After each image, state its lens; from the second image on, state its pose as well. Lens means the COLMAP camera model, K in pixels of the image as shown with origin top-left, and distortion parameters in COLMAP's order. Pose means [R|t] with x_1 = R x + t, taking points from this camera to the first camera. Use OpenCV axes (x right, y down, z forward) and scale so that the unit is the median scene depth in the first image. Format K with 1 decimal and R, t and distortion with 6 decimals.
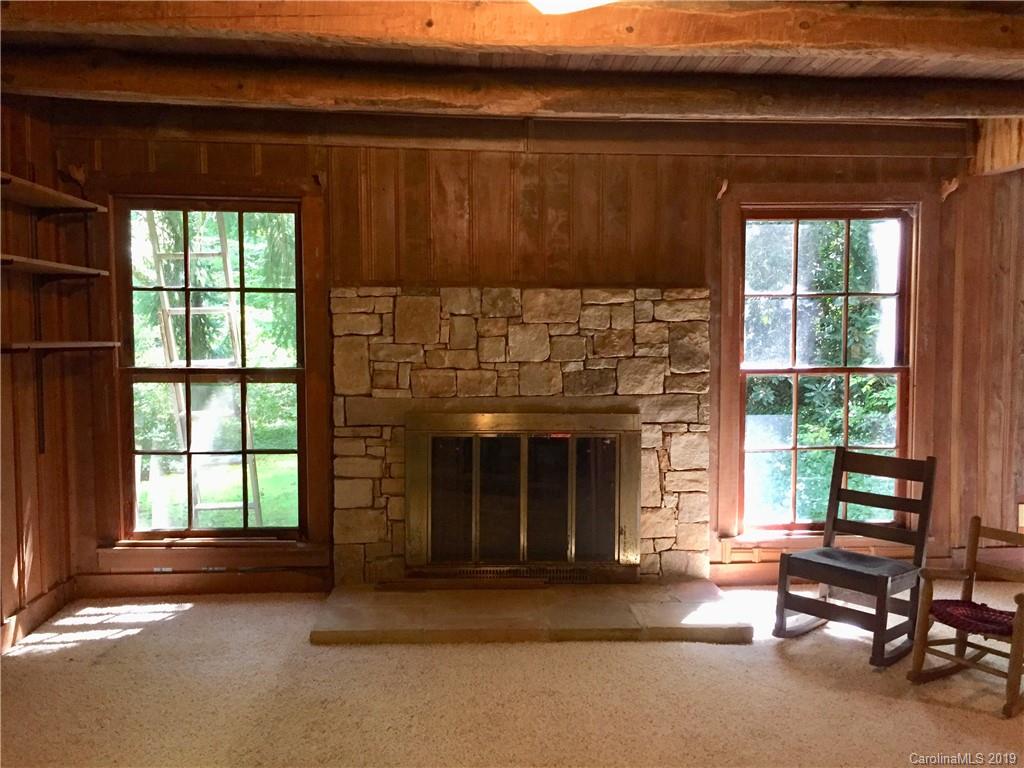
lens RADIAL K [[885.1, 0, 510.9], [0, 885.1, 381.1], [0, 0, 1]] dist [0.079869, -0.095500]
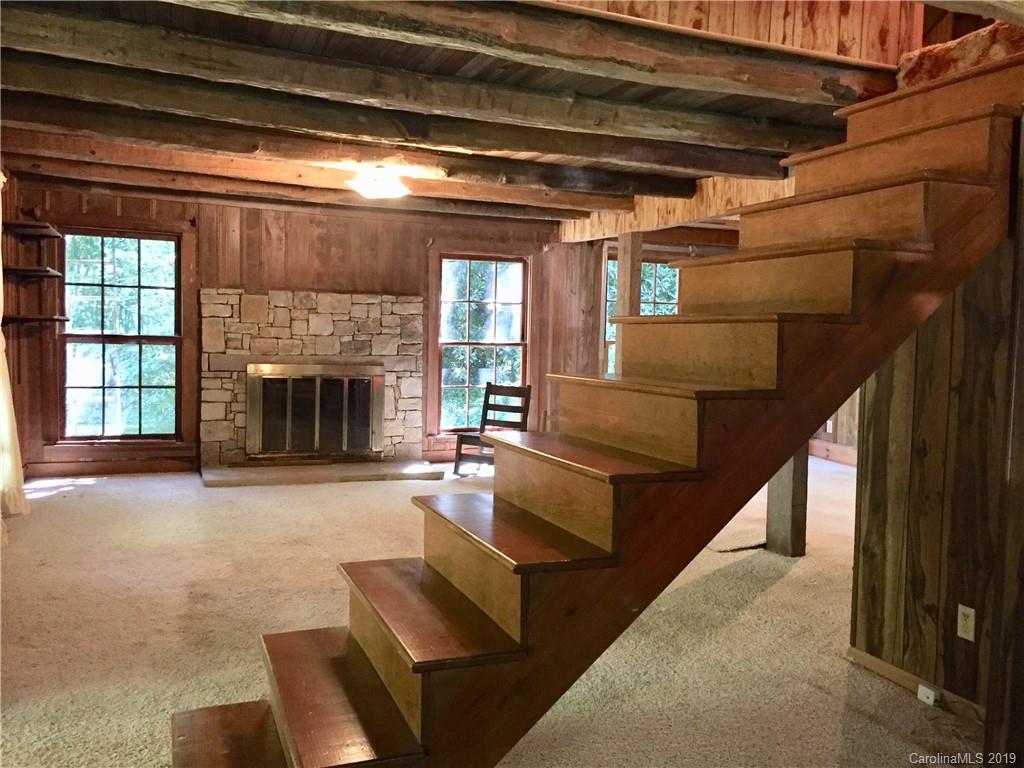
lens RADIAL K [[885.1, 0, 511.6], [0, 885.1, 384.0], [0, 0, 1]] dist [0.079869, -0.095500]
pose [[0.946256, 0.003152, 0.323403, -0.188022], [-0.007144, 0.999912, 0.011159, 0.051698], [-0.323340, -0.012870, 0.946195, -0.767516]]
